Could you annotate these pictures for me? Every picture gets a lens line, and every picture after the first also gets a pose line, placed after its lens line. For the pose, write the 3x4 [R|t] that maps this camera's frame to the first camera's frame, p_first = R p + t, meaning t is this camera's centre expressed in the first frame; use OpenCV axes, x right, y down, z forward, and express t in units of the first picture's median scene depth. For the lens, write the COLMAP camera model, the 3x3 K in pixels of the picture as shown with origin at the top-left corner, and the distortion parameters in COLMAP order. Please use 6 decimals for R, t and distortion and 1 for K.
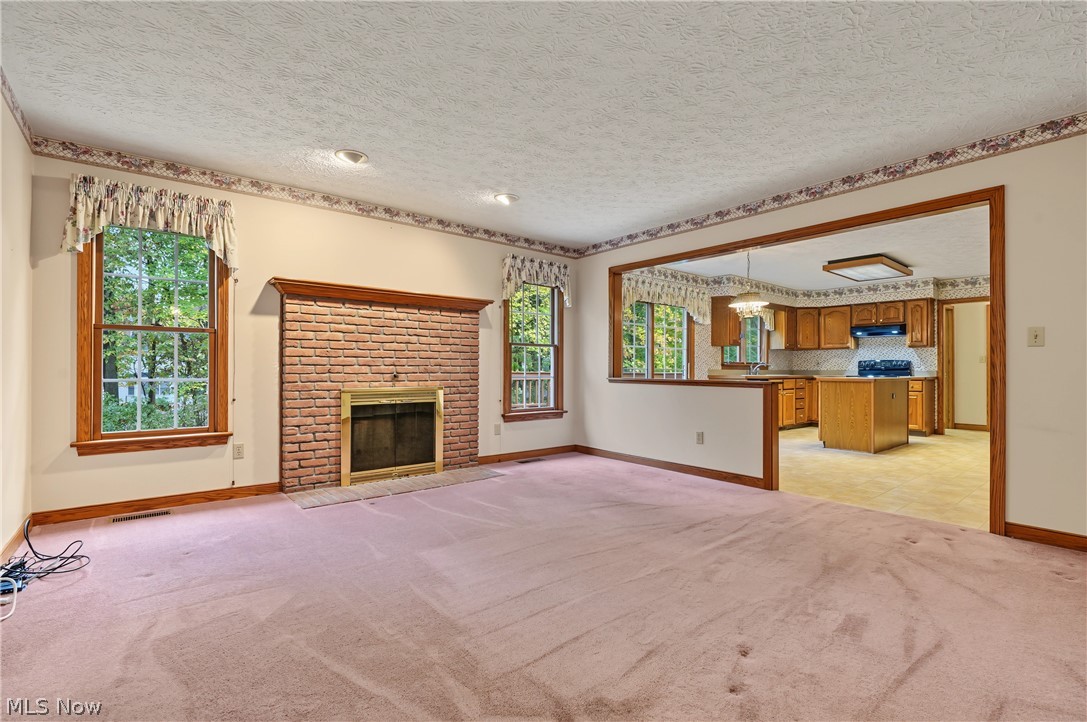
lens RADIAL K [[494.6, 0, 543.3], [0, 494.6, 365.2], [0, 0, 1]] dist [-0.013385, 0.002673]
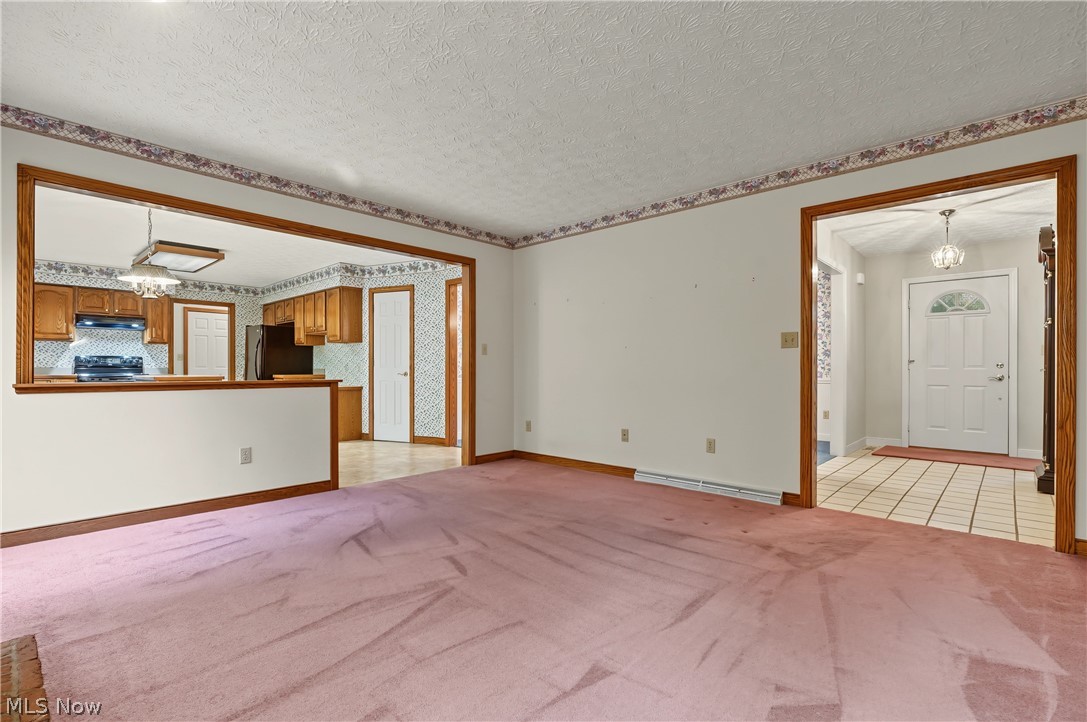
lens RADIAL K [[494.6, 0, 544.4], [0, 494.6, 368.3], [0, 0, 1]] dist [-0.013385, 0.002673]
pose [[-0.142222, -0.005089, 0.989822, -0.537193], [-0.009300, 0.999950, 0.003805, 0.002436], [-0.989791, -0.008665, -0.142263, 0.674720]]
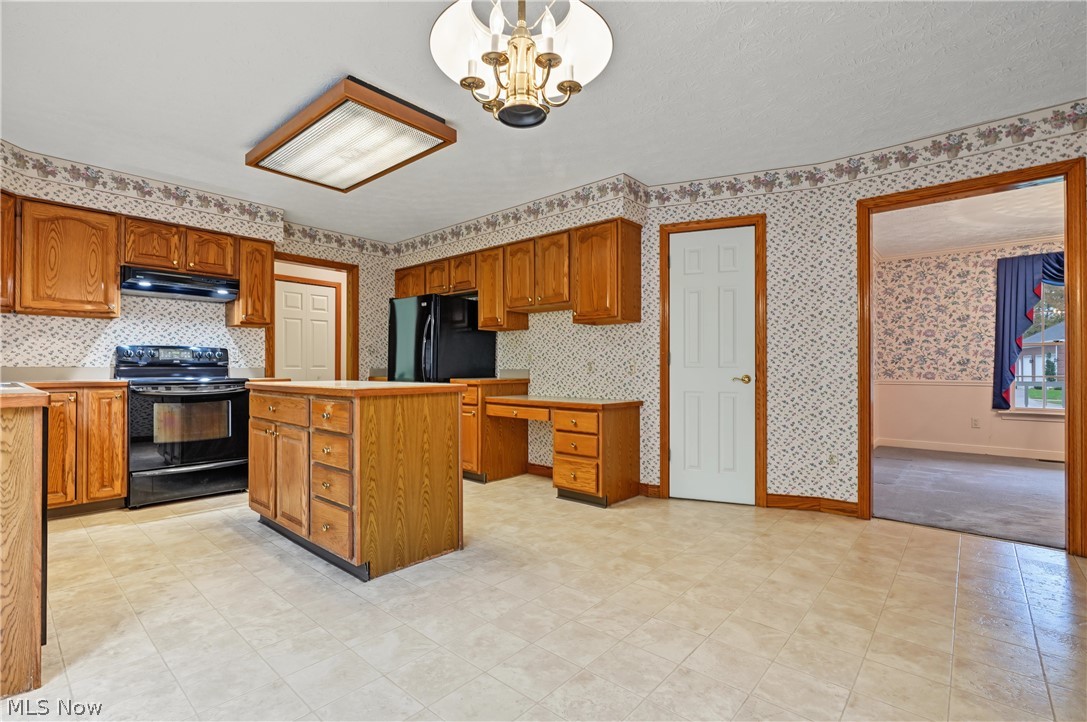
lens RADIAL K [[494.6, 0, 546.4], [0, 494.6, 365.7], [0, 0, 1]] dist [-0.013385, 0.002673]
pose [[-0.165031, 0.002964, 0.986284, 0.271875], [-0.009967, 0.999939, -0.004673, 0.014781], [-0.986238, -0.010602, -0.164991, 1.349063]]
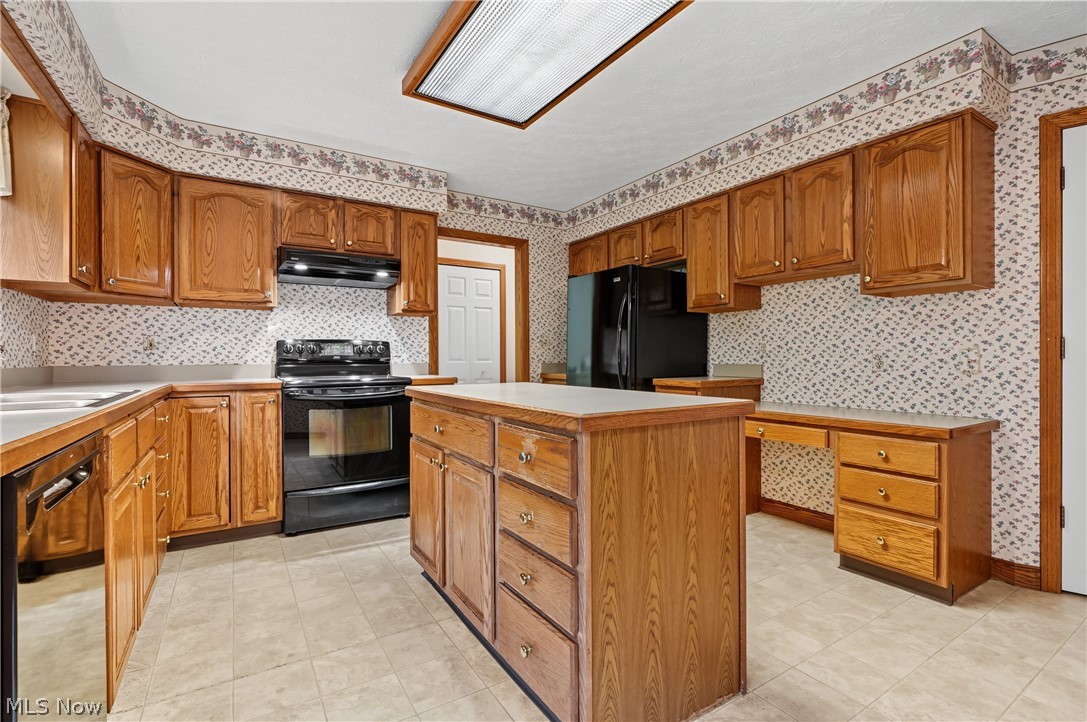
lens RADIAL K [[494.6, 0, 544.5], [0, 494.6, 360.5], [0, 0, 1]] dist [-0.013385, 0.002673]
pose [[0.123541, -0.009084, 0.992298, 0.543353], [-0.004286, 0.999944, 0.009688, 0.005401], [-0.992330, -0.005449, 0.123495, 1.448610]]
